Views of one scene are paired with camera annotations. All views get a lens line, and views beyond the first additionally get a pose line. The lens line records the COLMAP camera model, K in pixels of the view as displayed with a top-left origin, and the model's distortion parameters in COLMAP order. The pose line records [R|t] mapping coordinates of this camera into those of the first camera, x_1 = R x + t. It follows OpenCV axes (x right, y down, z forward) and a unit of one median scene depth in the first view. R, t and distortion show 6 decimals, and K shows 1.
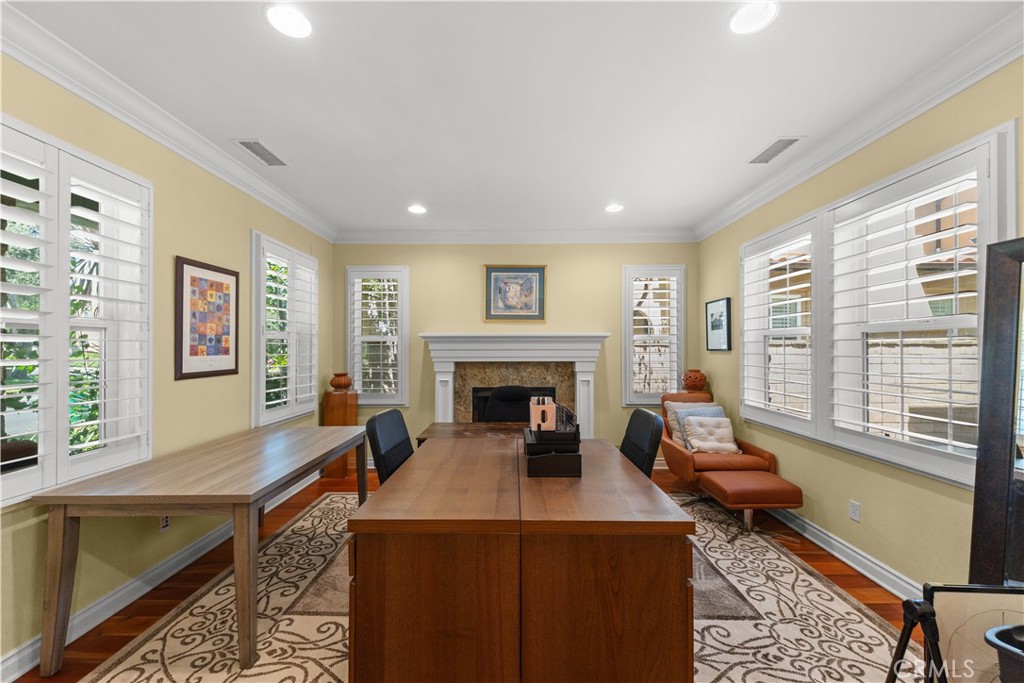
lens RADIAL K [[404.6, 0, 506.7], [0, 404.6, 346.9], [0, 0, 1]] dist [0.000070, -0.000158]
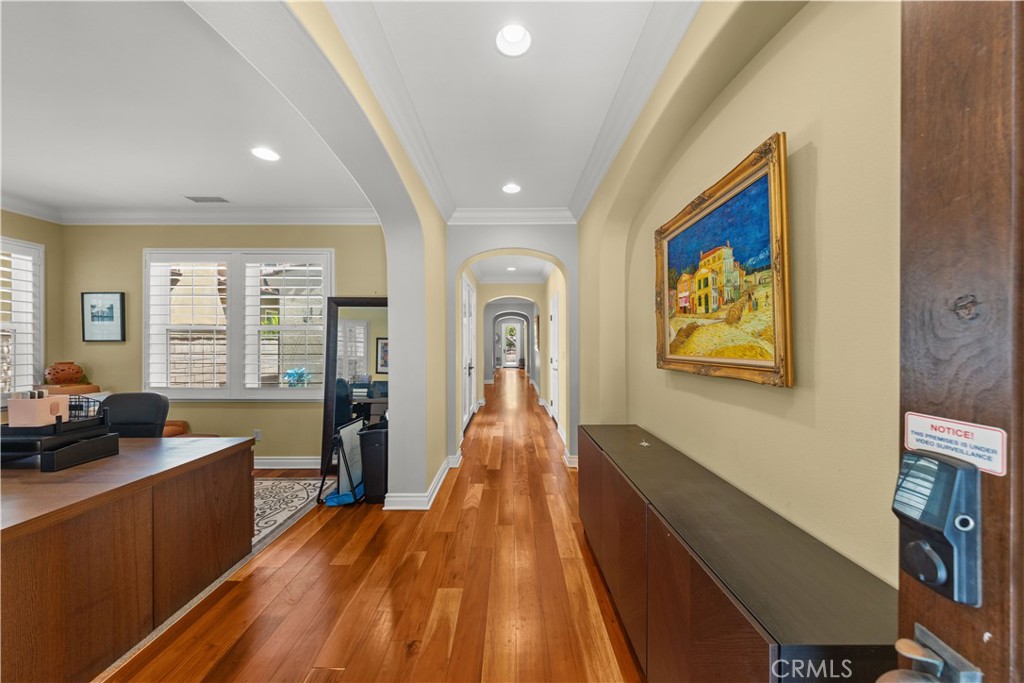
lens RADIAL K [[352.4, 0, 512.0], [0, 352.4, 341.5], [0, 0, 1]] dist [-0.000237, -0.000015]
pose [[-0.006741, 0.005536, 0.999962, -0.561769], [-0.007510, 0.999956, -0.005586, 0.009155], [-0.999949, -0.007547, -0.006699, -0.050086]]
